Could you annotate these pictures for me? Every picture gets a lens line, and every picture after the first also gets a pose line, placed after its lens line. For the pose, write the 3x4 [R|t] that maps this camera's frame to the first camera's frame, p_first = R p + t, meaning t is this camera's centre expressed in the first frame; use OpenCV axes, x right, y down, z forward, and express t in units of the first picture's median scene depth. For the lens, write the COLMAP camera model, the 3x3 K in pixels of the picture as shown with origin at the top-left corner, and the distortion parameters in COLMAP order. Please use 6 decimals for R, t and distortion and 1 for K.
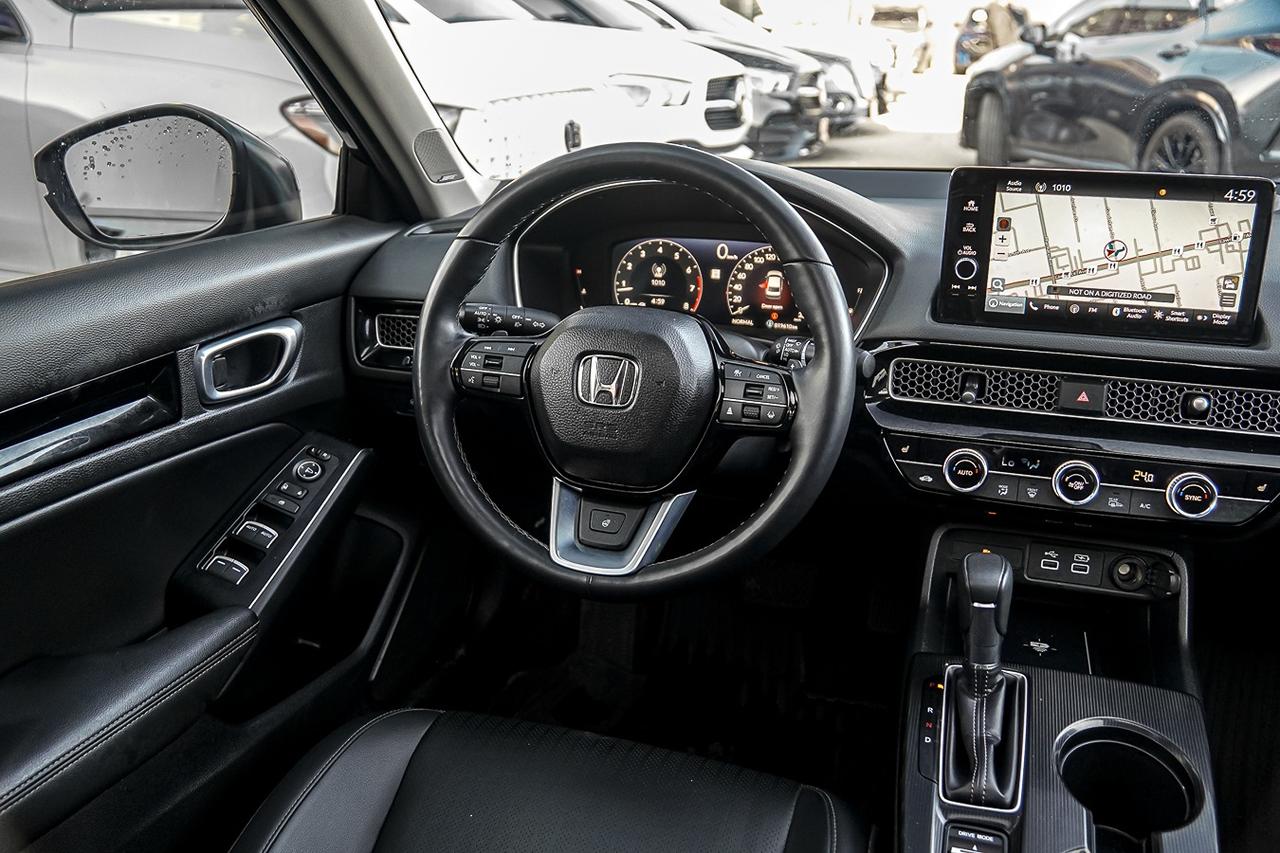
lens RADIAL K [[1026.9, 0, 640.0], [0, 1026.9, 426.5], [0, 0, 1]] dist [-0.139168, 0.112669]
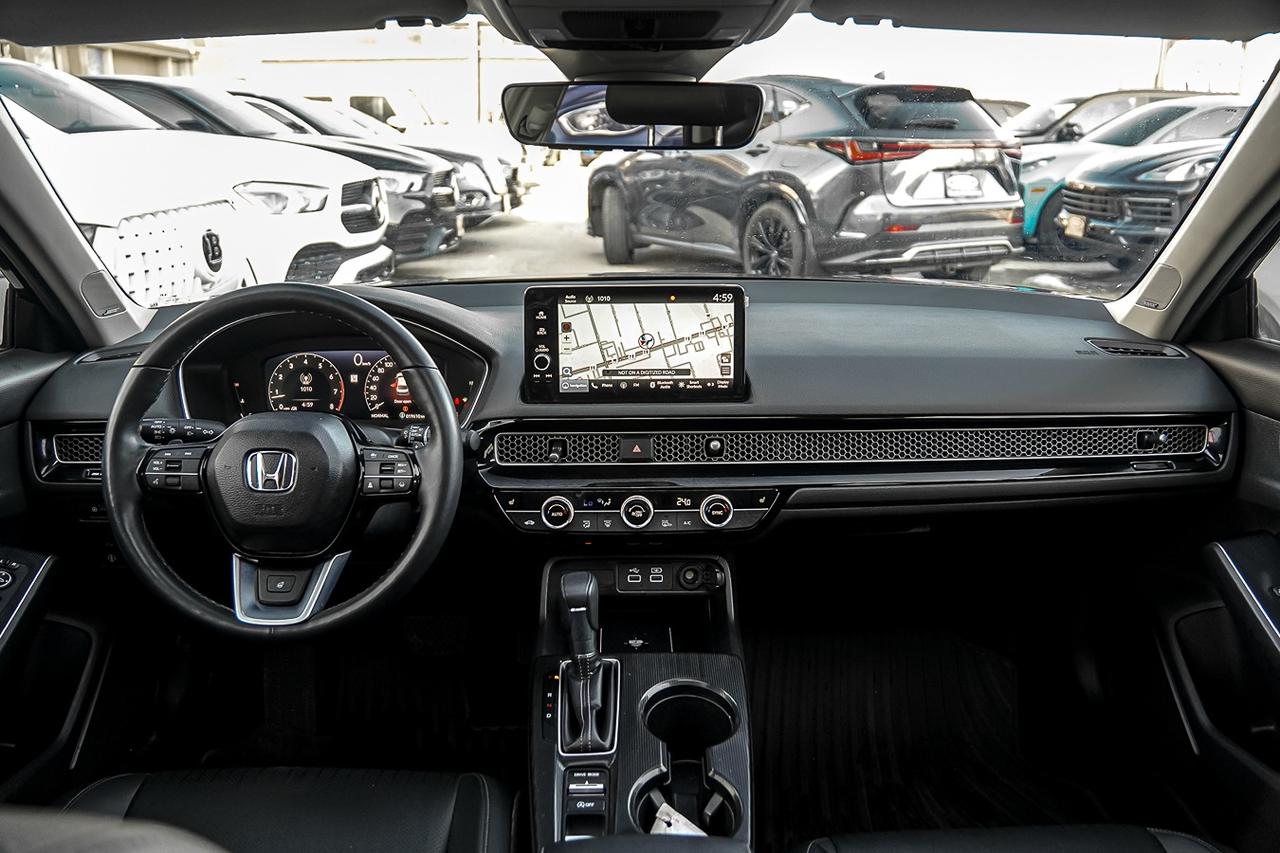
lens RADIAL K [[1026.9, 0, 640.0], [0, 1026.9, 426.5], [0, 0, 1]] dist [-0.139168, 0.112669]
pose [[0.942870, -0.084345, 0.322306, 0.000418], [0.111109, 0.991645, -0.065530, 0.030595], [-0.314087, 0.097597, 0.944365, -0.302706]]
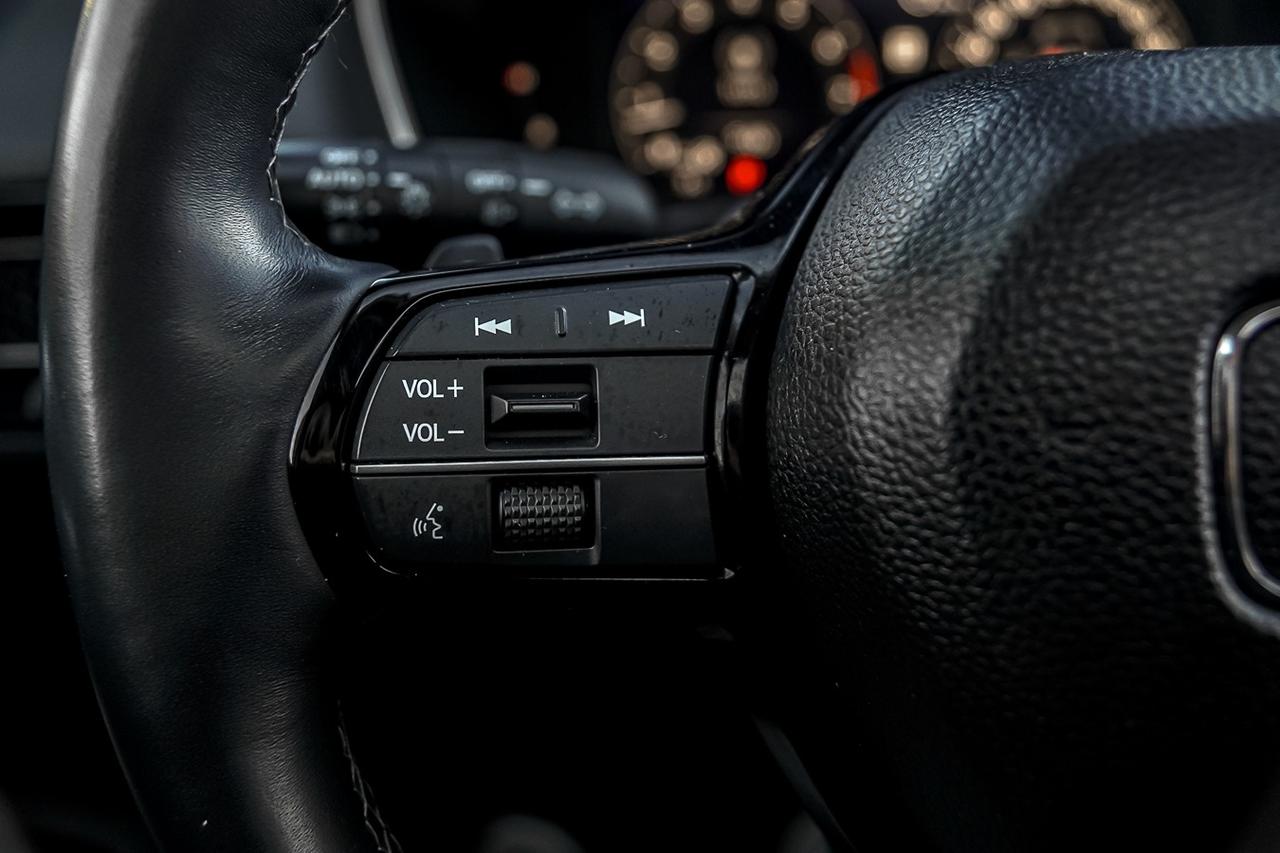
lens RADIAL K [[1067.1, 0, 640.0], [0, 1067.1, 426.5], [0, 0, 1]] dist [-0.005237, -0.002180]
pose [[0.954062, -0.146644, 0.261270, -0.173397], [0.129746, 0.988242, 0.080889, -0.070755], [-0.270060, -0.043275, 0.961871, 0.801407]]
